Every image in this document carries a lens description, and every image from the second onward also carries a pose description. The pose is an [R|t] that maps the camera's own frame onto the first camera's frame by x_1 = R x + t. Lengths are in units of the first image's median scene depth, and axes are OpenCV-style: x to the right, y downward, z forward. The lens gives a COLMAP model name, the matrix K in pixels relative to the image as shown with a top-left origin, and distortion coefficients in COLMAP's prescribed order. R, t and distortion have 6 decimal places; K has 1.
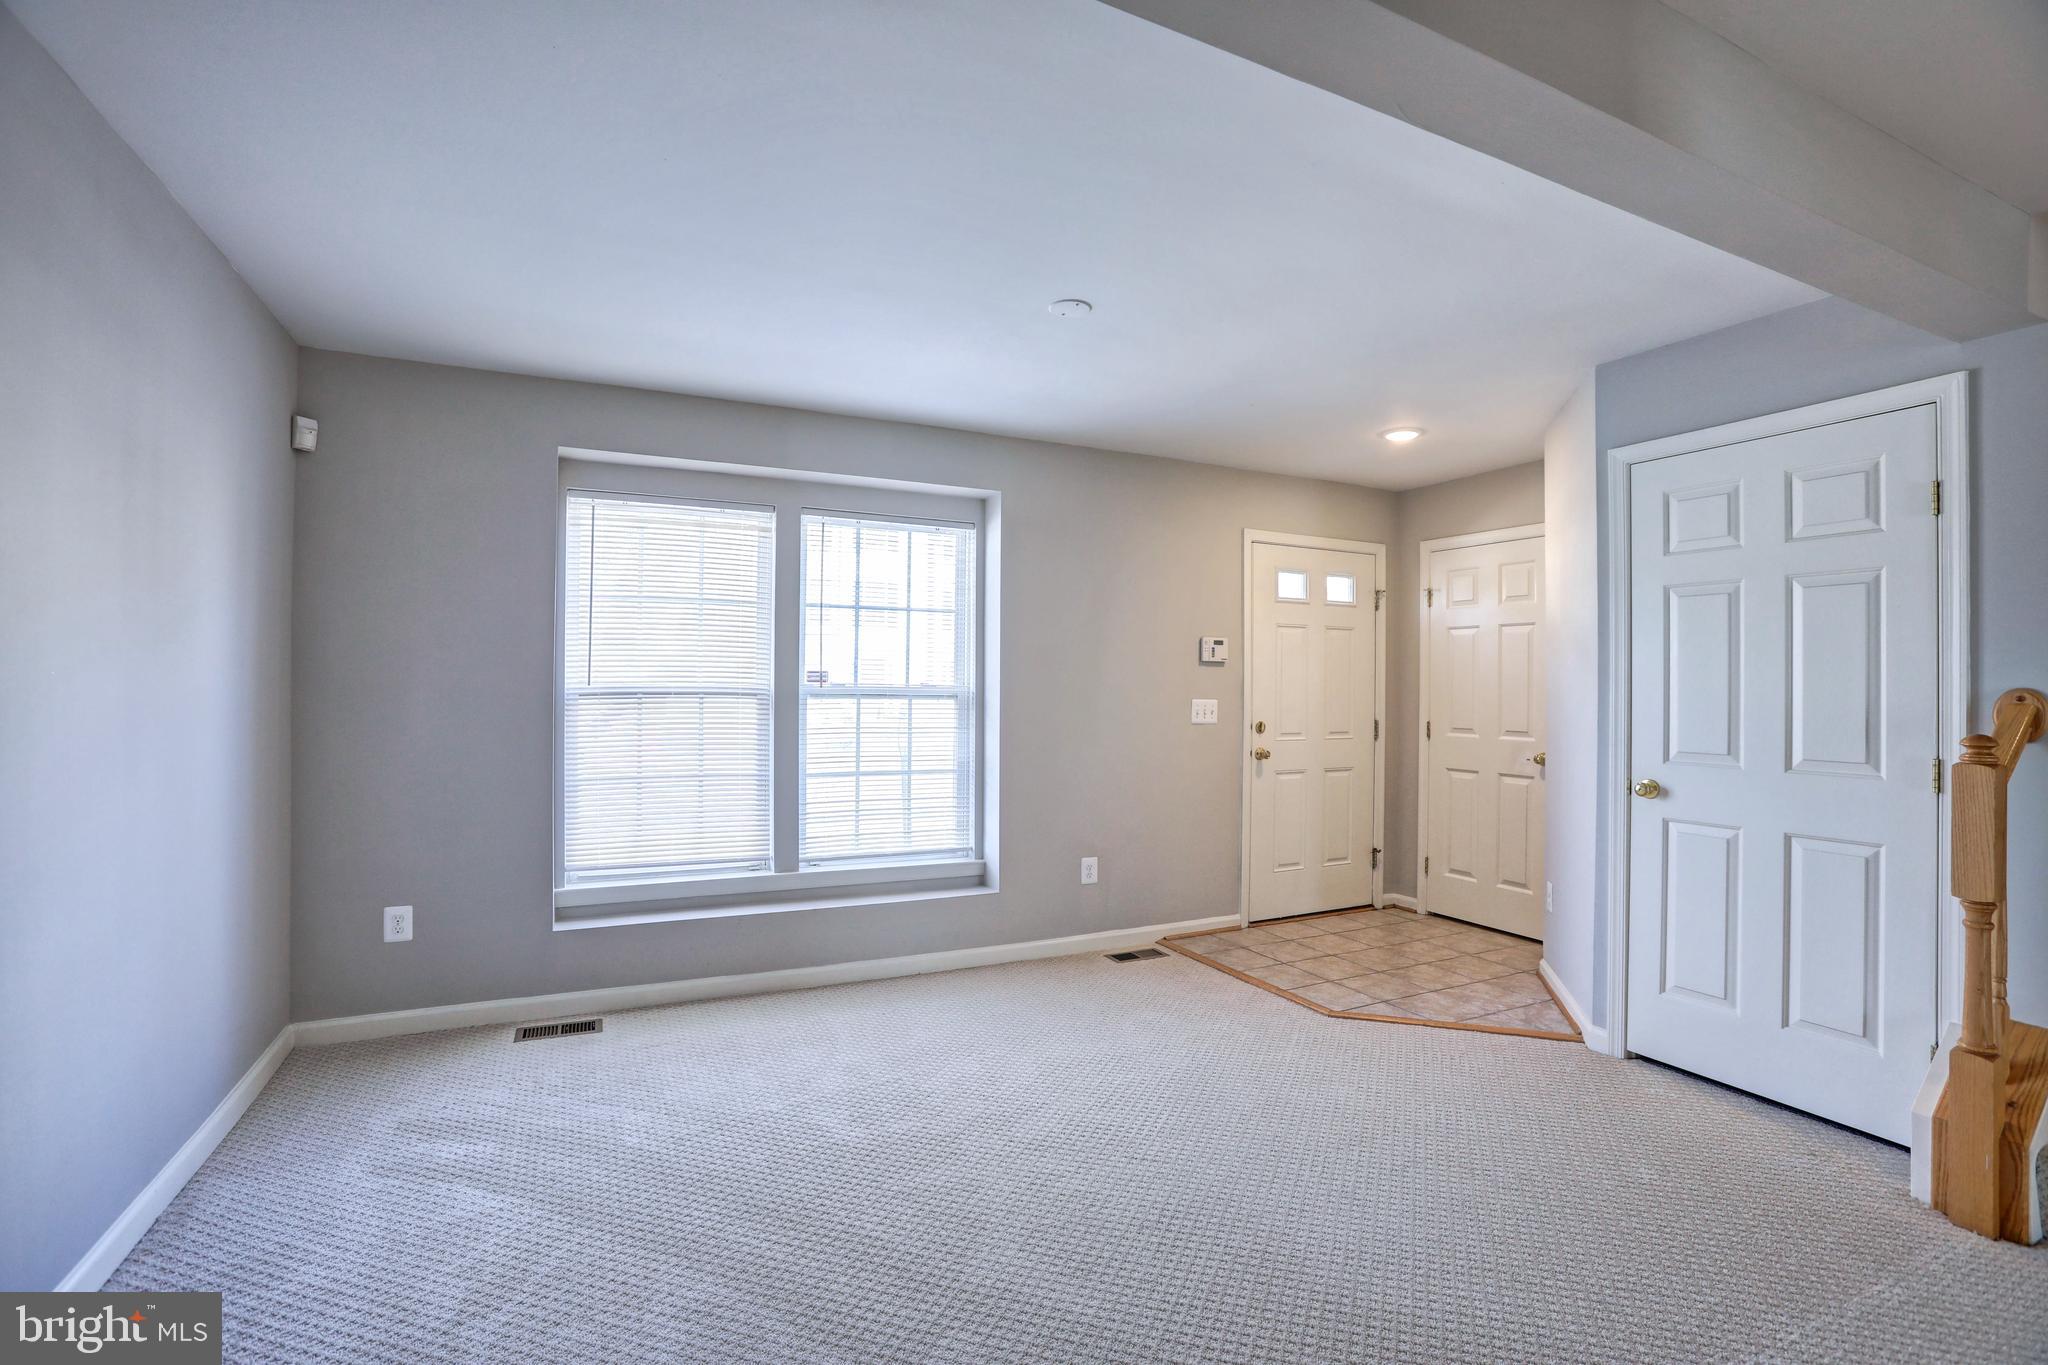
lens RADIAL K [[936.0, 0, 1024.0], [0, 936.0, 682.5], [0, 0, 1]] dist [-0.085557, 0.044096]
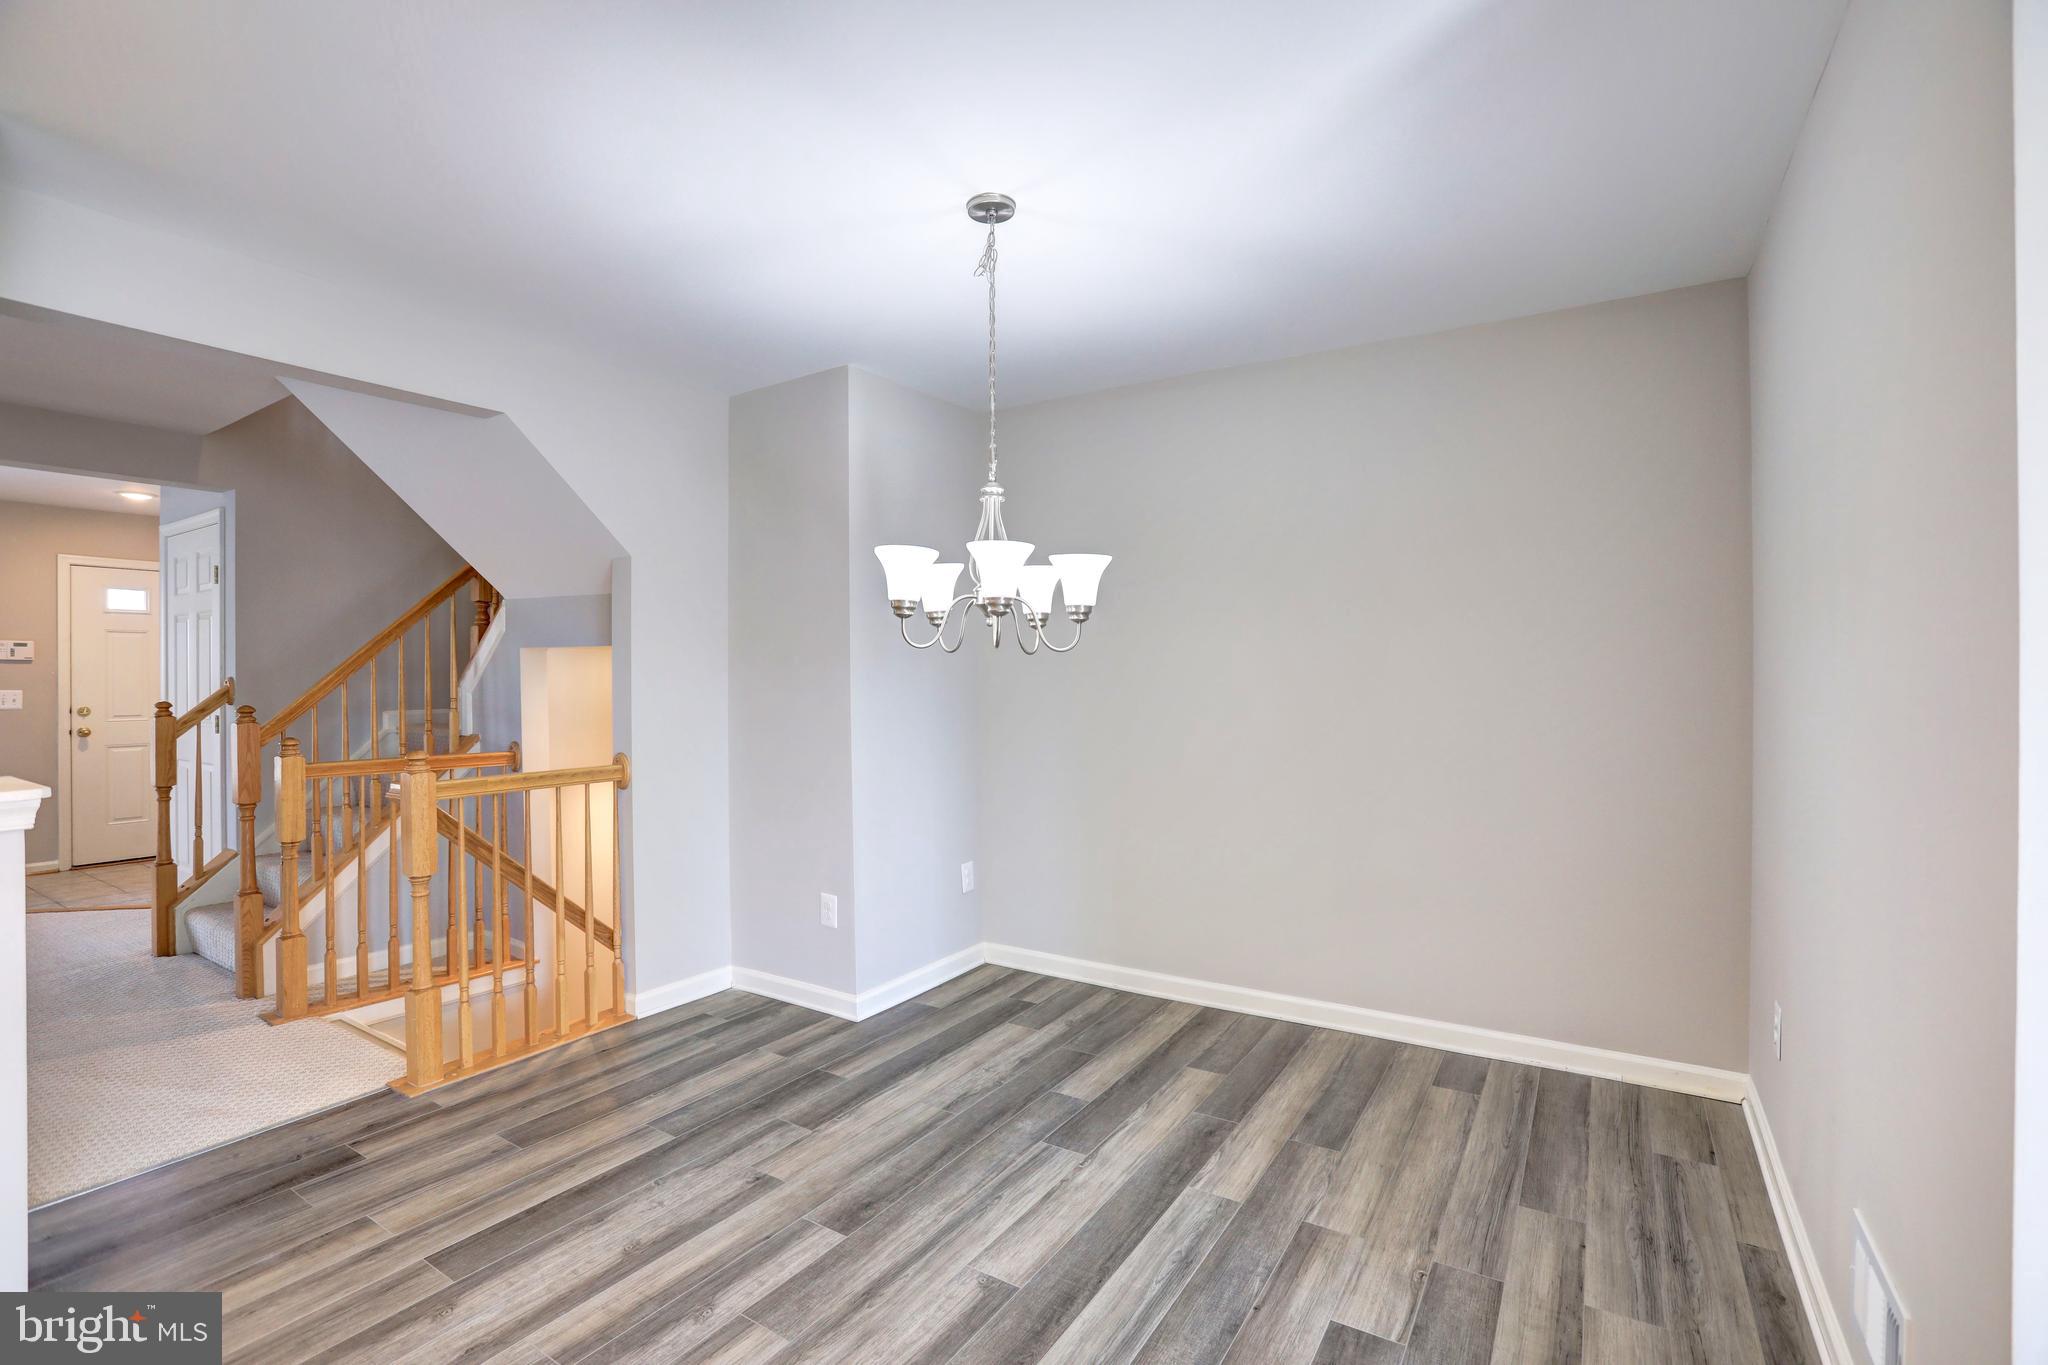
lens RADIAL K [[917.7, 0, 1024.0], [0, 917.7, 682.5], [0, 0, 1]] dist [-0.074304, 0.025969]
pose [[0.849117, -0.007008, 0.528158, 0.840419], [0.002623, 0.999956, 0.009051, 0.001168], [-0.528198, -0.006300, 0.849098, -0.804560]]
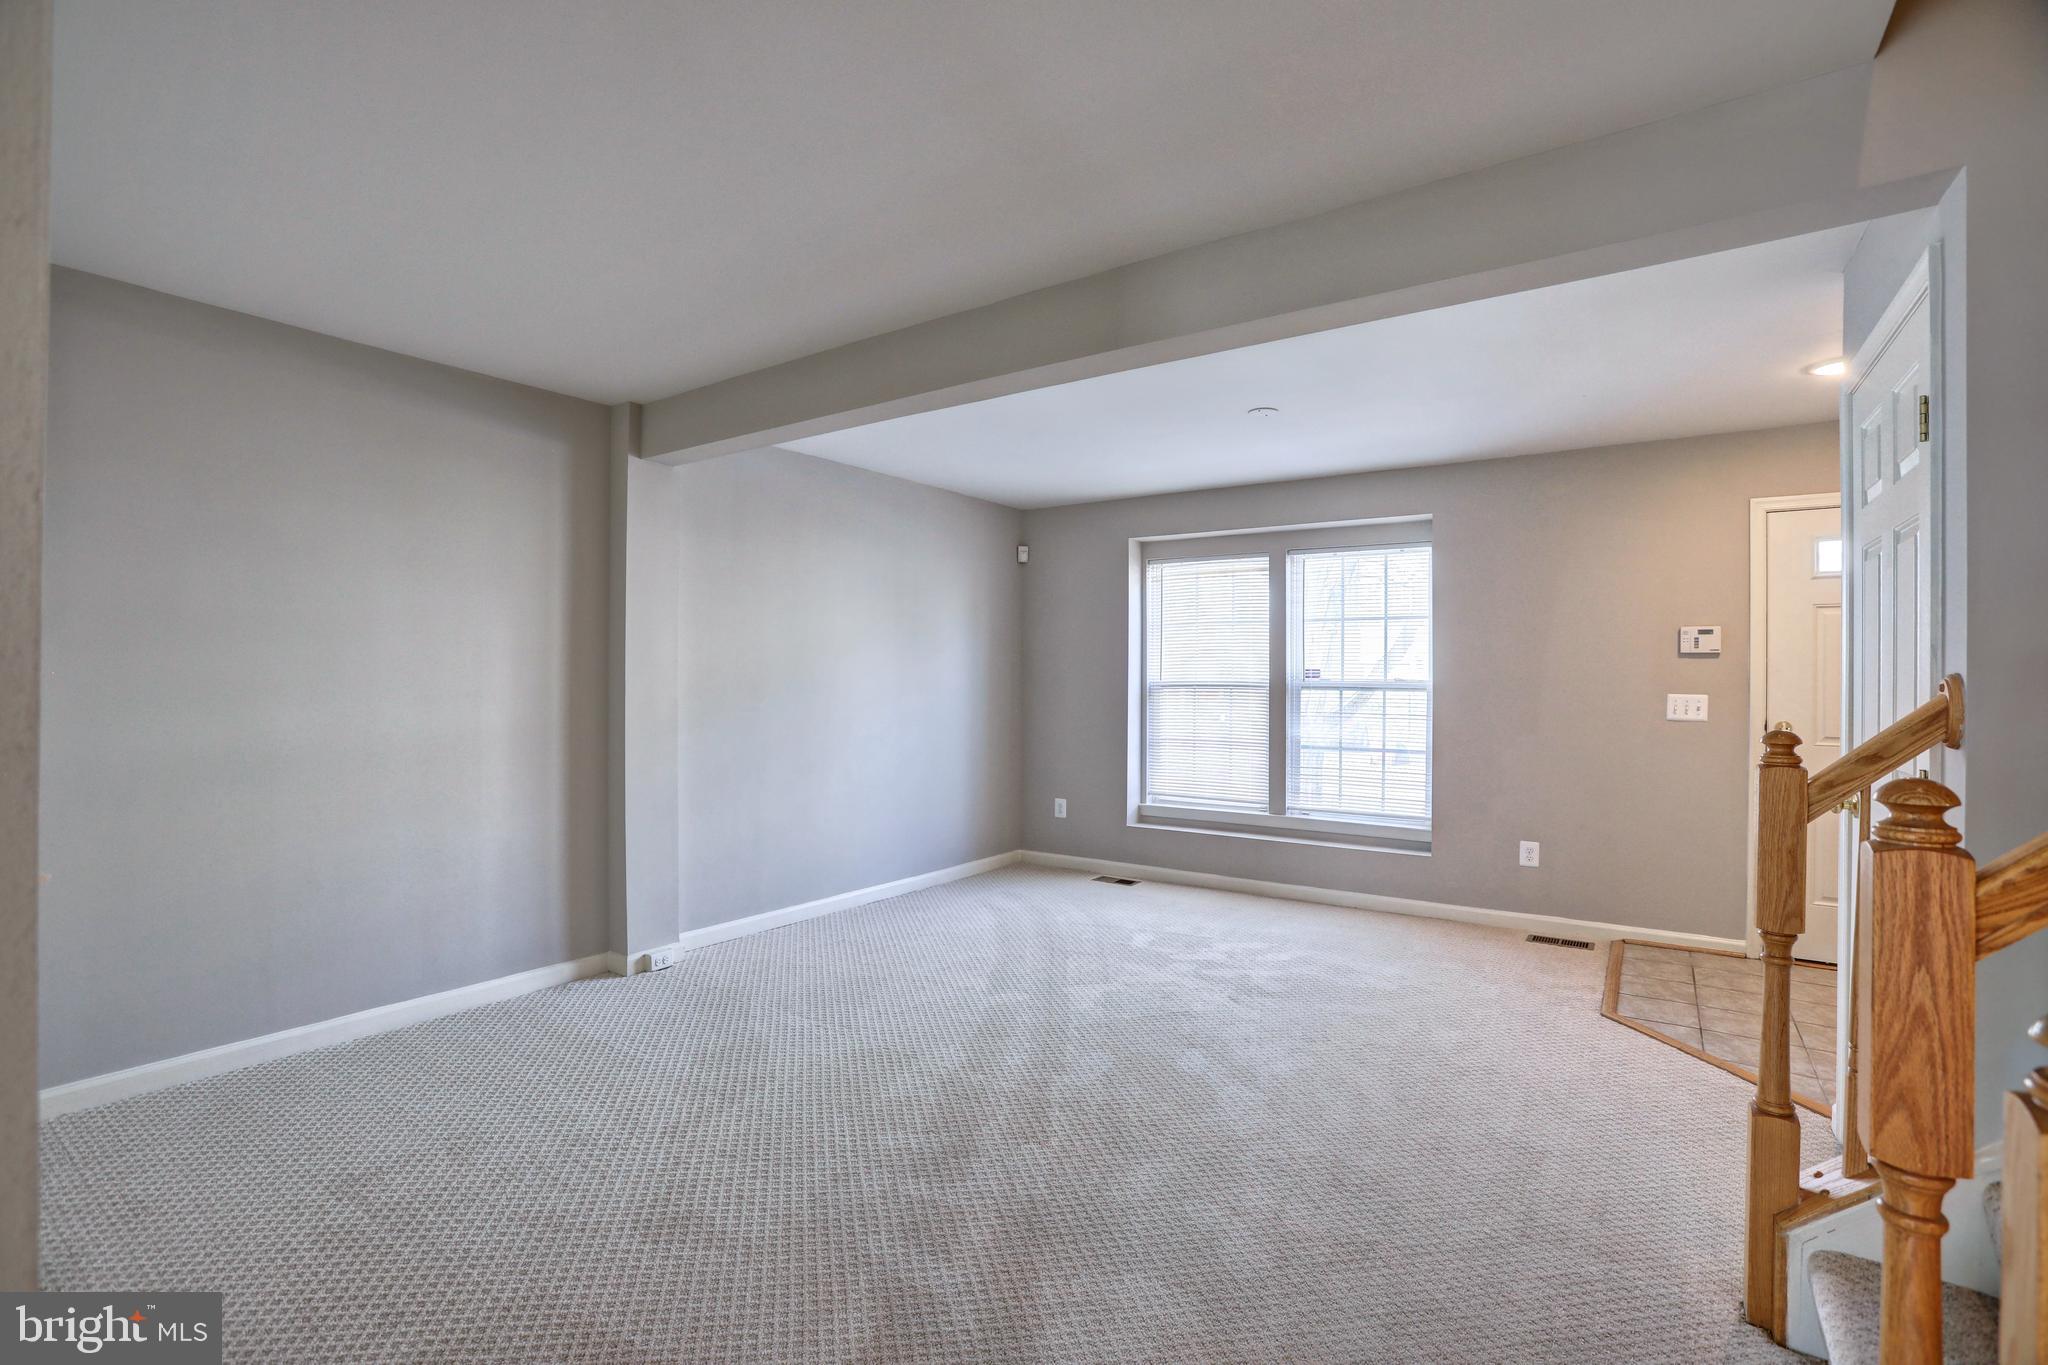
lens RADIAL K [[931.0, 0, 1024.0], [0, 931.0, 682.5], [0, 0, 1]] dist [-0.016368, -0.000194]
pose [[0.505015, -0.000379, -0.863111, 0.739133], [0.002983, 0.999995, 0.001306, 0.003698], [0.863105, -0.003234, 0.505013, -0.028359]]
